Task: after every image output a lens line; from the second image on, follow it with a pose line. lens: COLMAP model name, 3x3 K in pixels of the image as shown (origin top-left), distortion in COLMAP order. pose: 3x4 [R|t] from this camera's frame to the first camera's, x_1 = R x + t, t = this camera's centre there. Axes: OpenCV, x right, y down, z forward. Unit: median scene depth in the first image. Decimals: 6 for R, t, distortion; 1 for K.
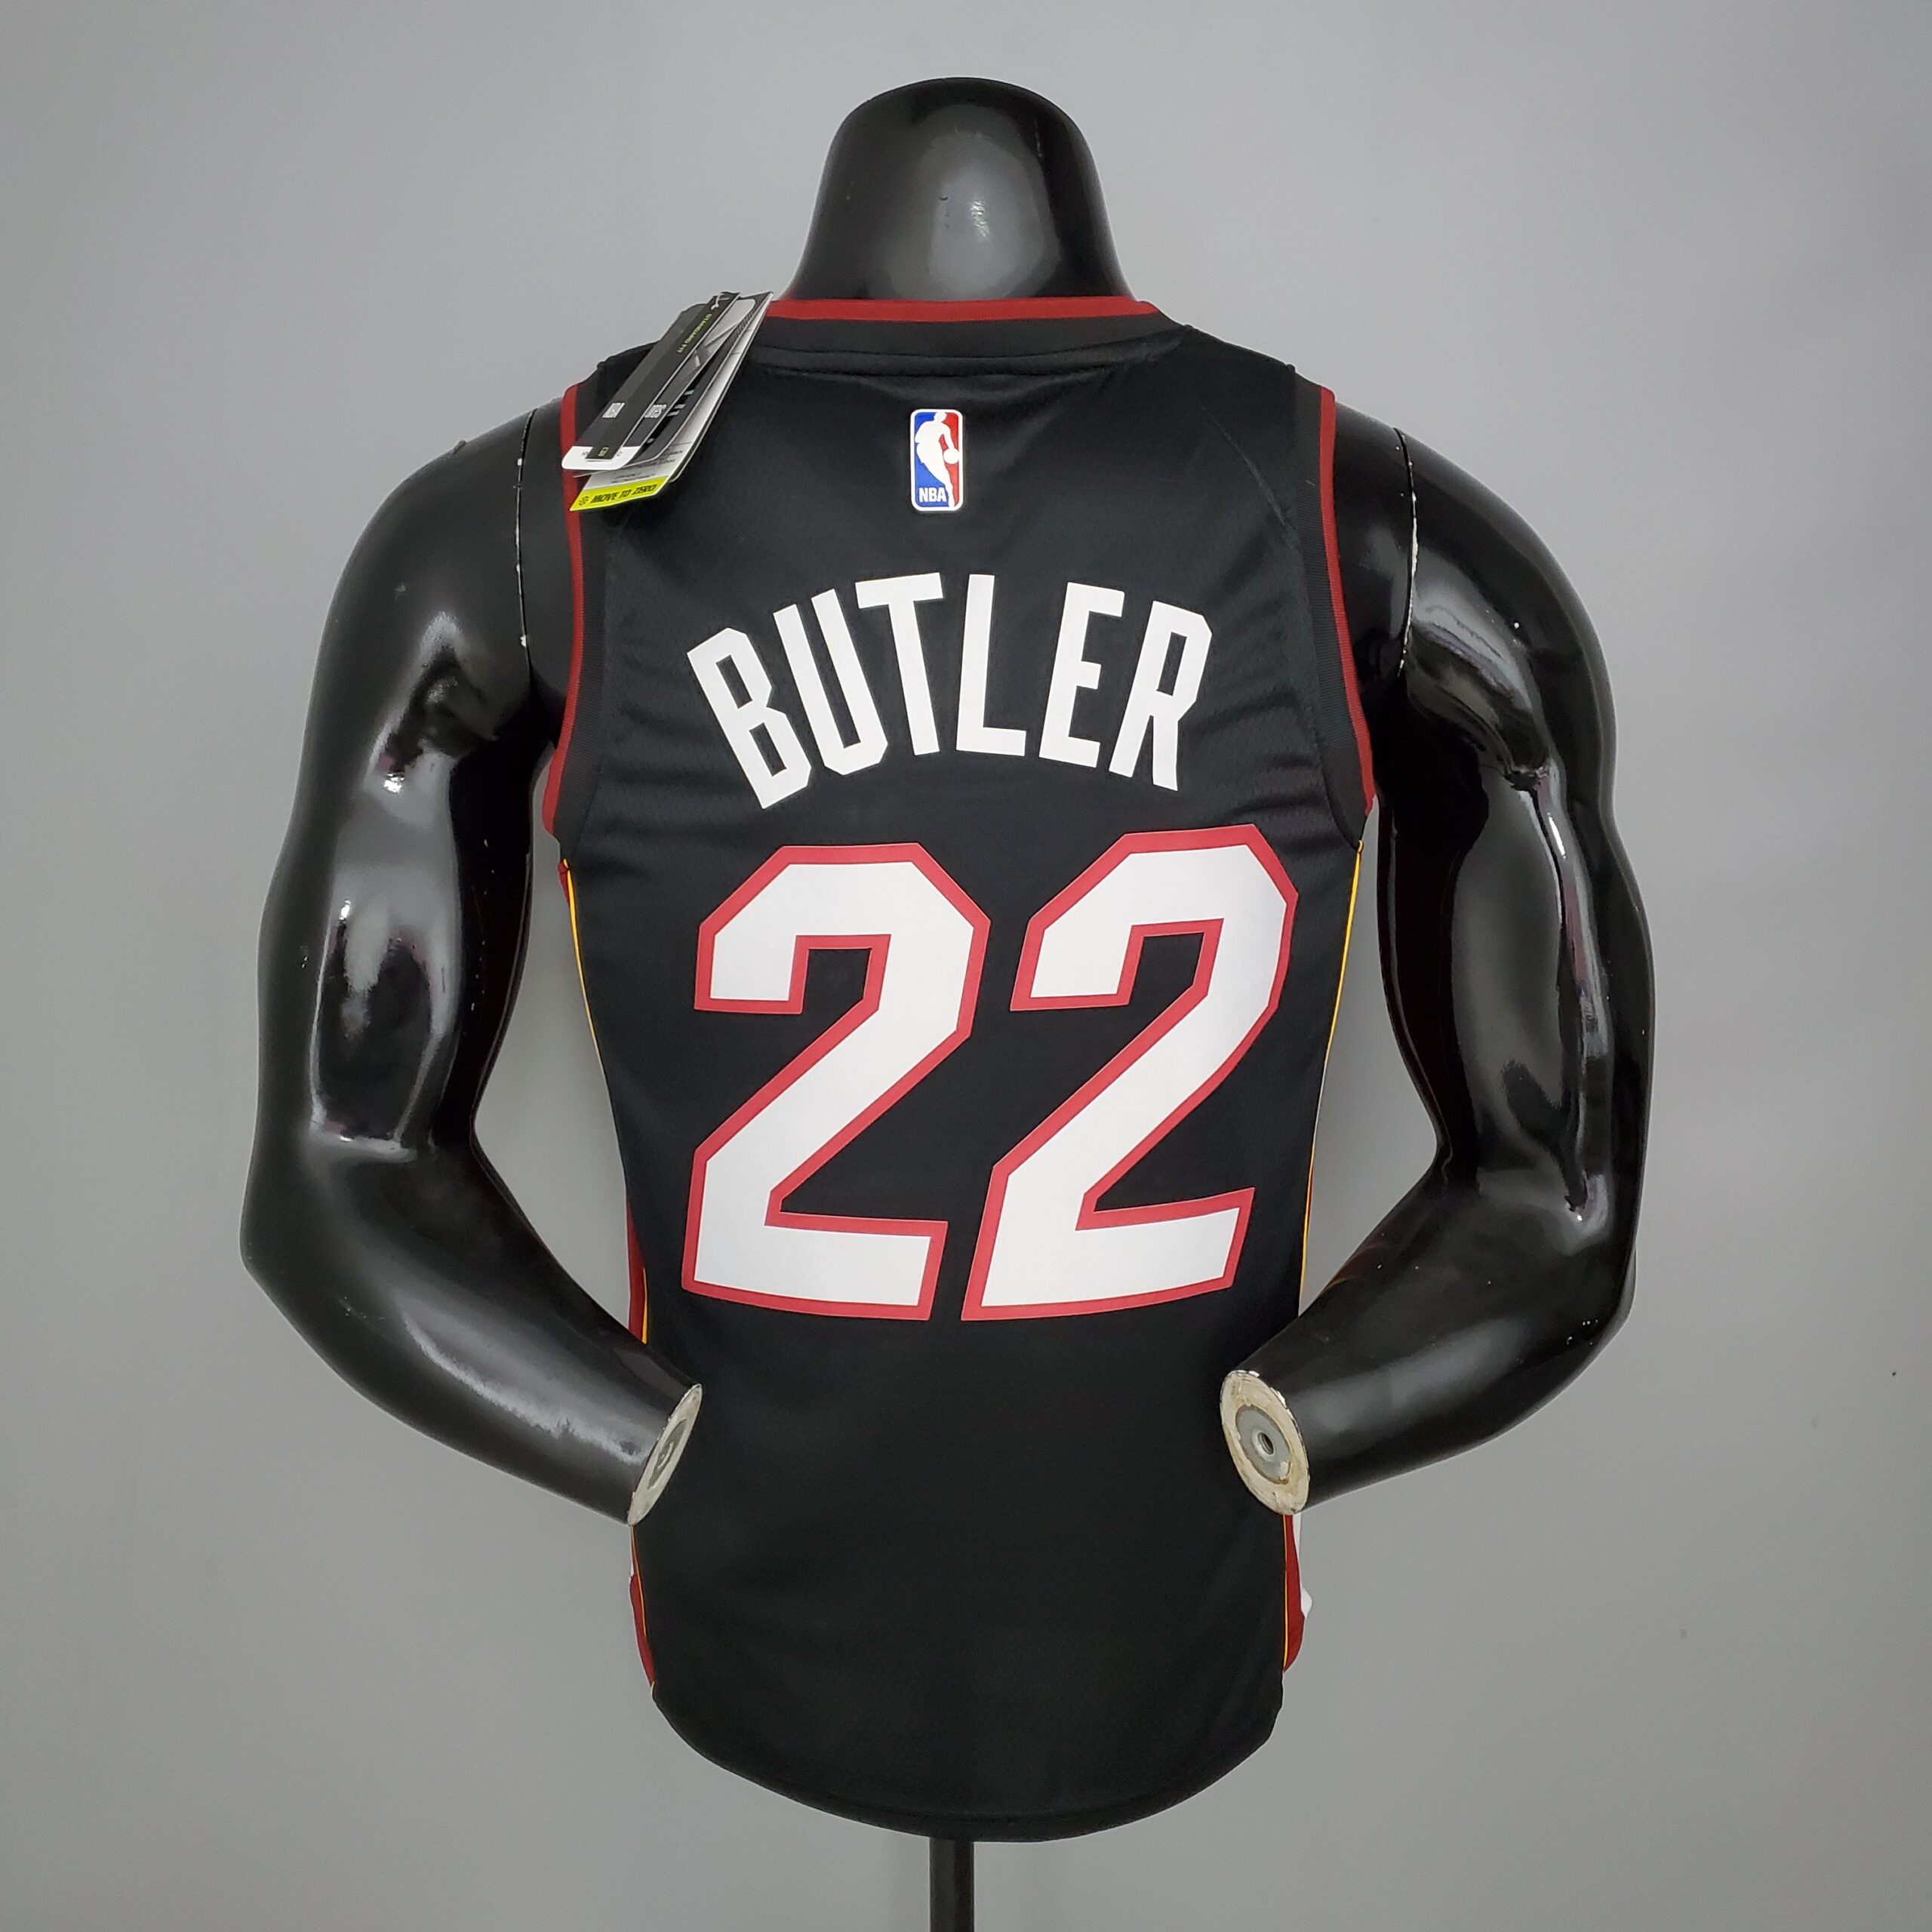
lens RADIAL K [[2474.0, 0, 966.0], [0, 2474.0, 966.0], [0, 0, 1]] dist [0.025022, -0.233349]
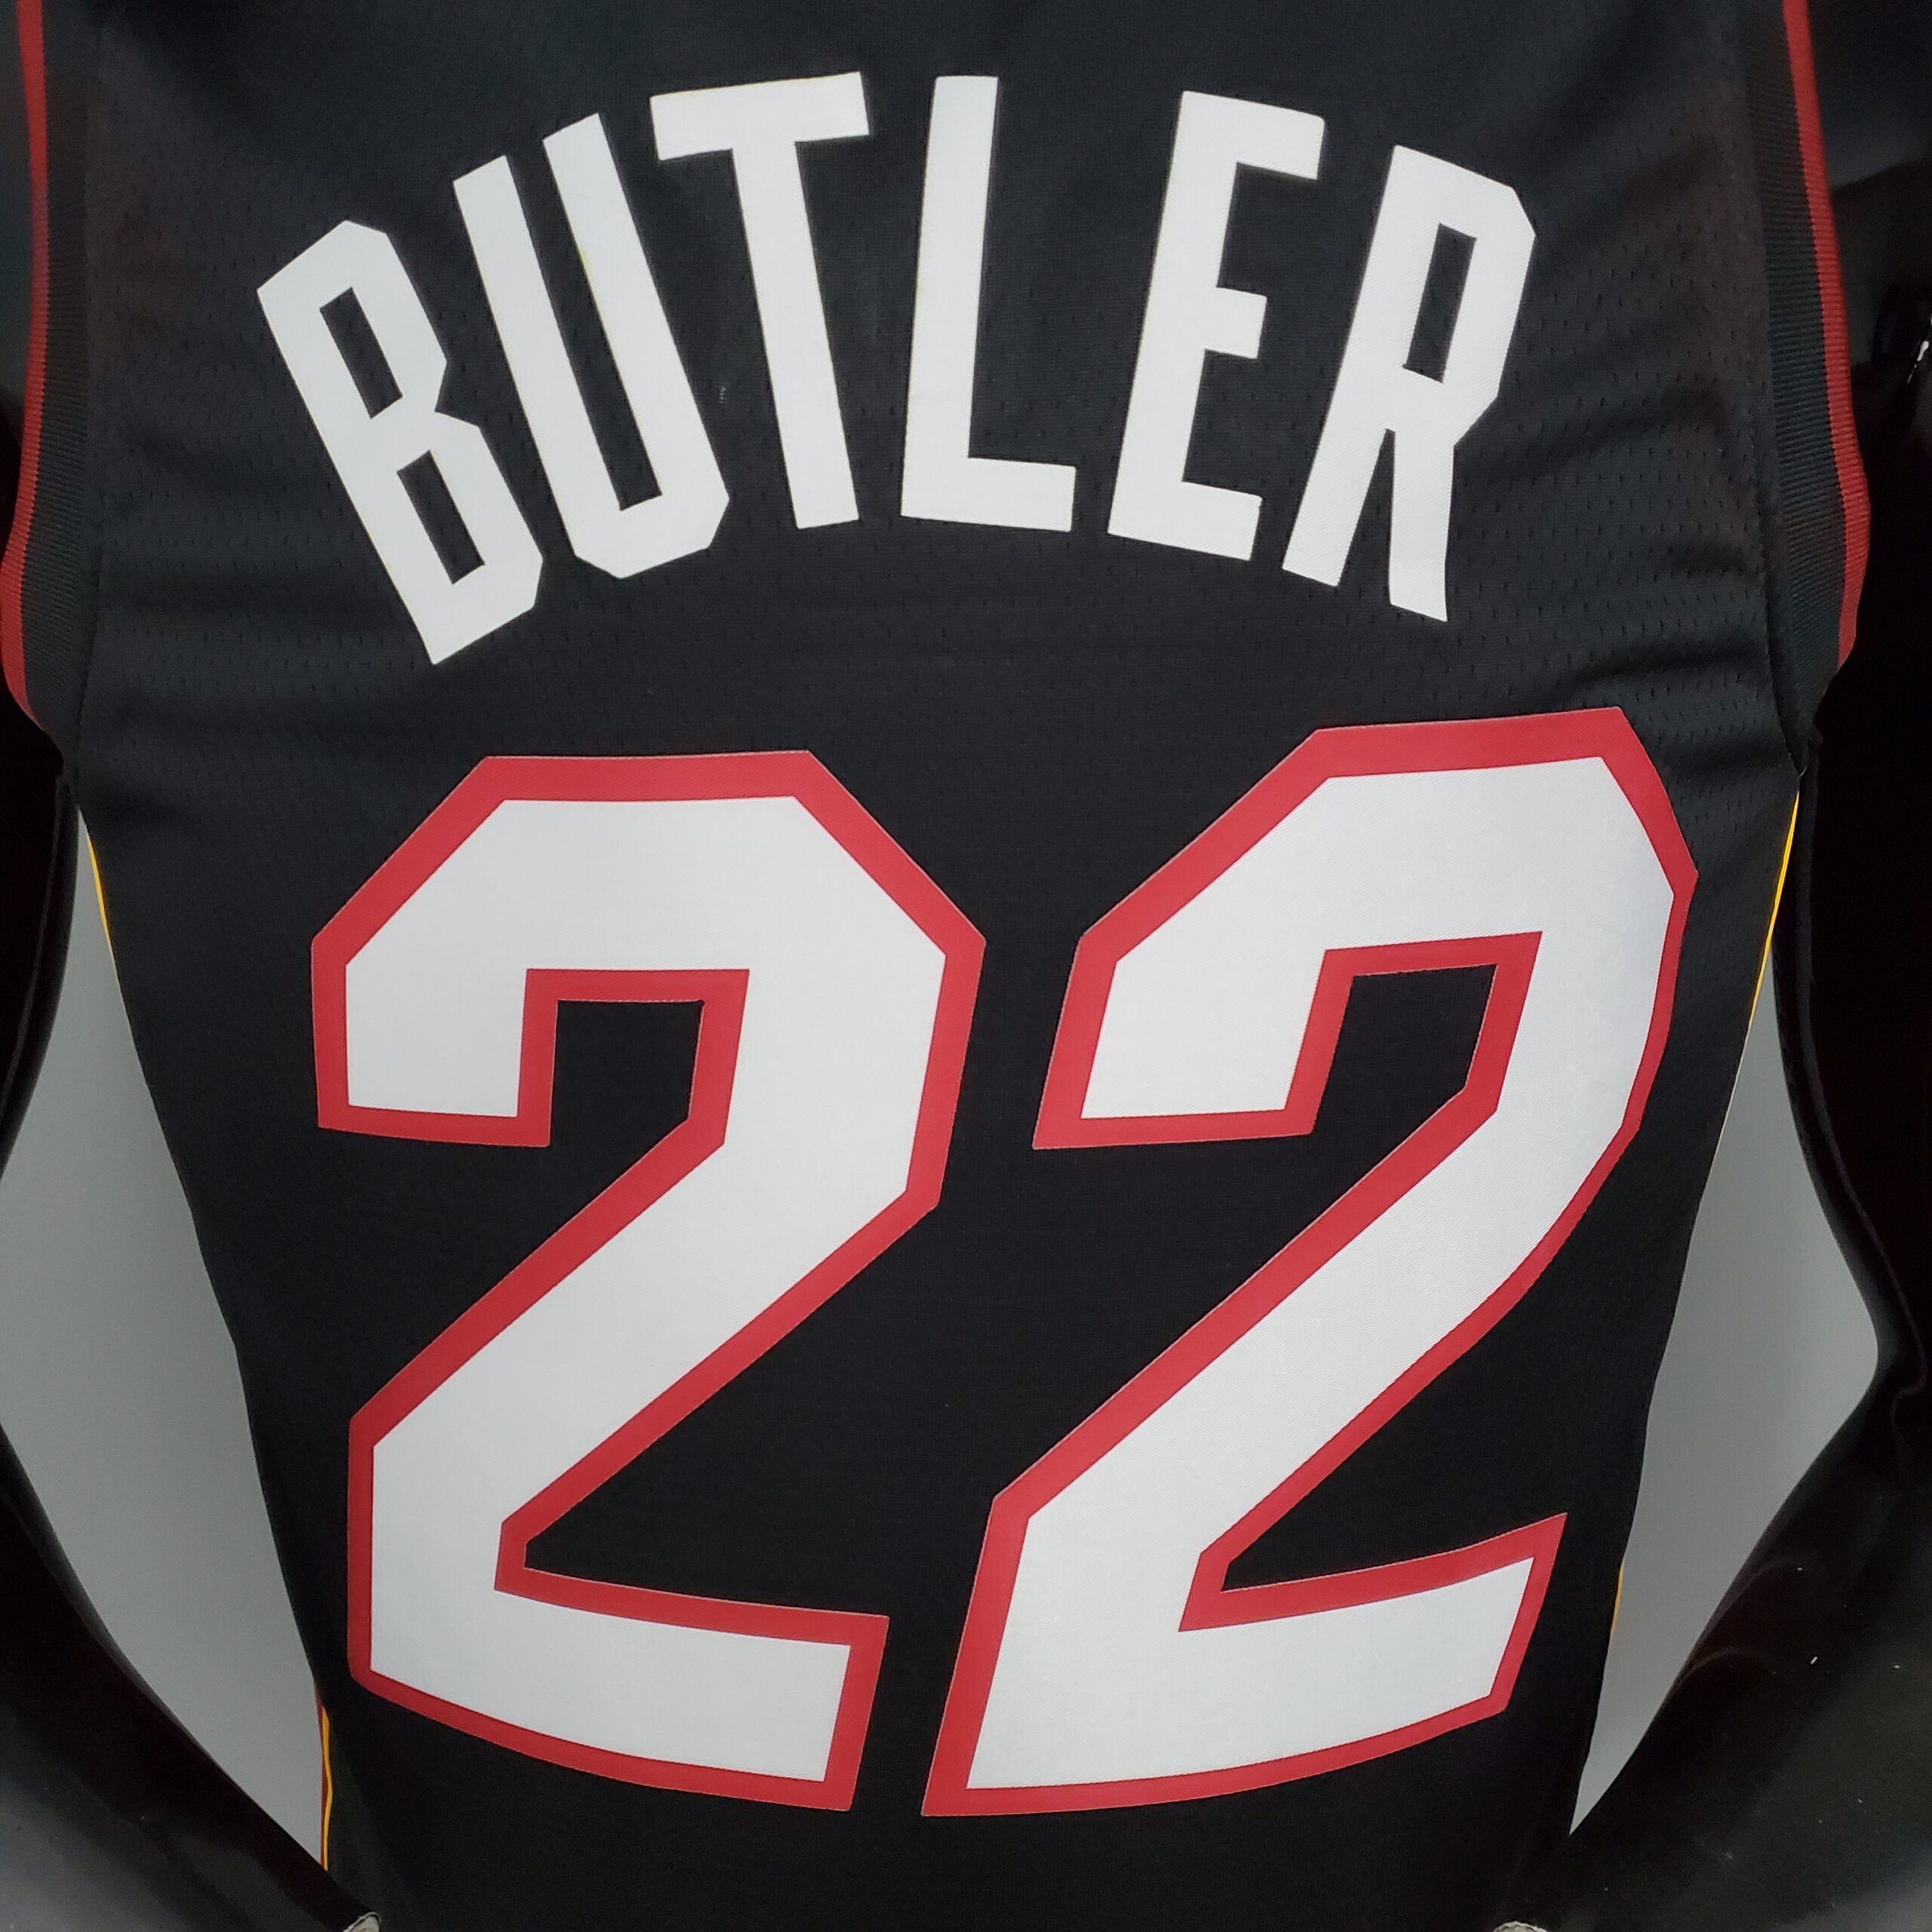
lens RADIAL K [[2474.0, 0, 966.0], [0, 2474.0, 966.0], [0, 0, 1]] dist [0.025022, -0.233349]
pose [[0.999950, 0.003714, -0.009245, 0.010485], [-0.003478, 0.999672, 0.025361, -0.024354], [0.009336, -0.025328, 0.999636, 0.590800]]
